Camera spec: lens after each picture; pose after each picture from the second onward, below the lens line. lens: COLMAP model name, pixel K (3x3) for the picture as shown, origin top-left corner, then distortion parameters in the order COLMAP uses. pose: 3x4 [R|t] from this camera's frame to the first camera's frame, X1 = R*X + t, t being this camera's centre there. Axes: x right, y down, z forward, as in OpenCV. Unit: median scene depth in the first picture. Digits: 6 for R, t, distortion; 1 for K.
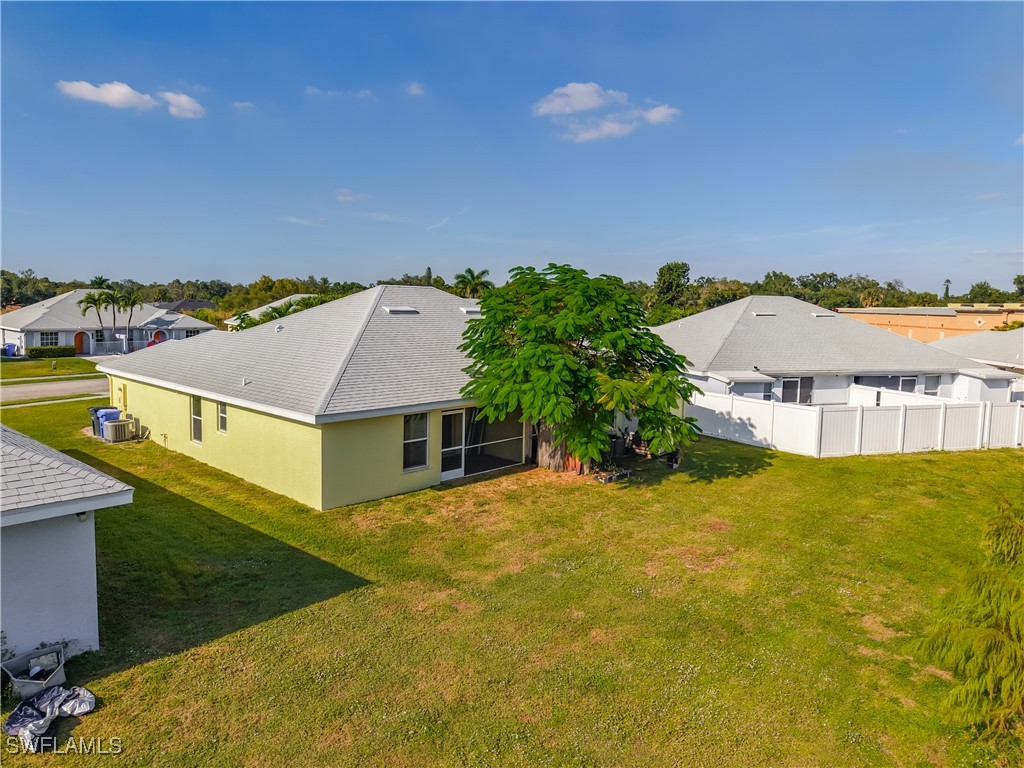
lens RADIAL K [[689.0, 0, 512.2], [0, 689.0, 376.5], [0, 0, 1]] dist [0.024877, -0.017760]
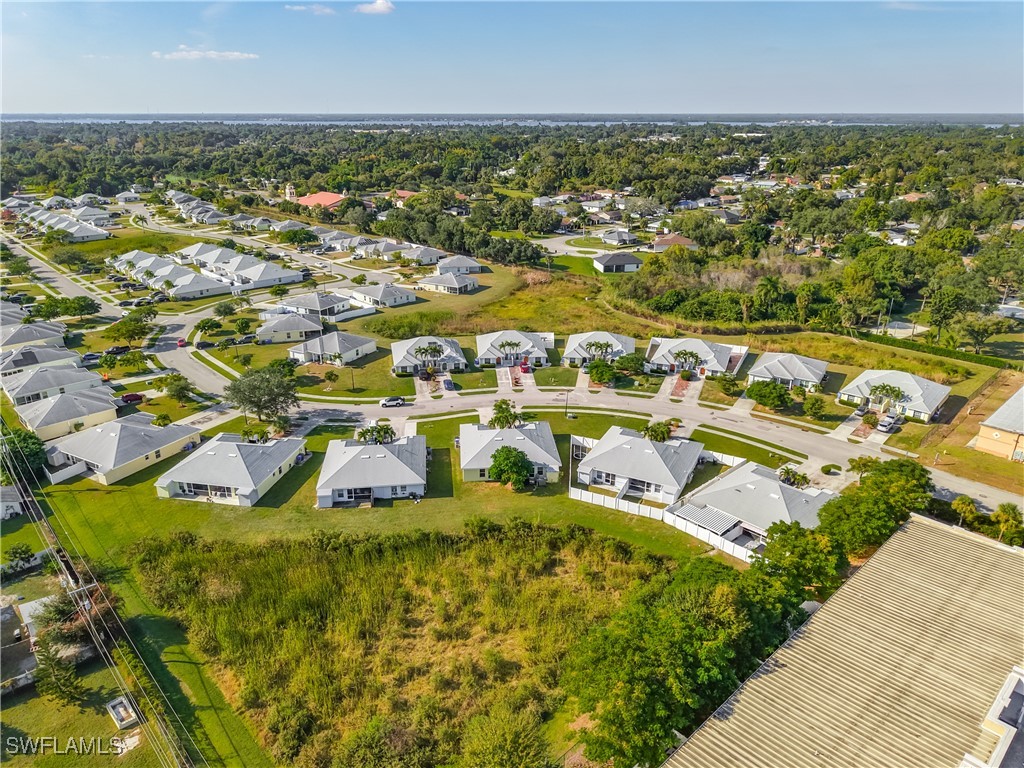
lens RADIAL K [[689.0, 0, 510.0], [0, 689.0, 387.8], [0, 0, 1]] dist [0.024877, -0.017760]
pose [[0.747871, 0.224114, -0.624869, 3.327534], [-0.056809, 0.959443, 0.276120, -2.102337], [0.661408, -0.171004, 0.730272, -2.788497]]
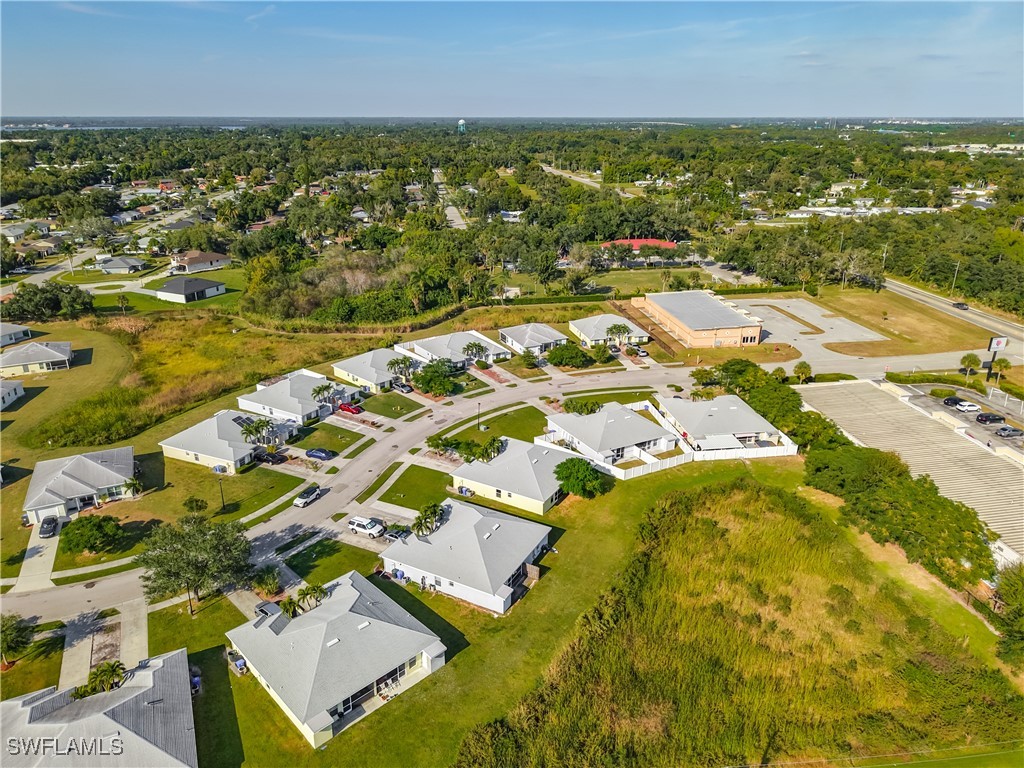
lens RADIAL K [[689.0, 0, 508.7], [0, 689.0, 382.0], [0, 0, 1]] dist [0.024877, -0.017760]
pose [[0.974172, -0.099996, 0.202460, -1.433049], [0.044736, 0.964297, 0.261017, -2.137048], [-0.221332, -0.245219, 0.943864, -3.668125]]
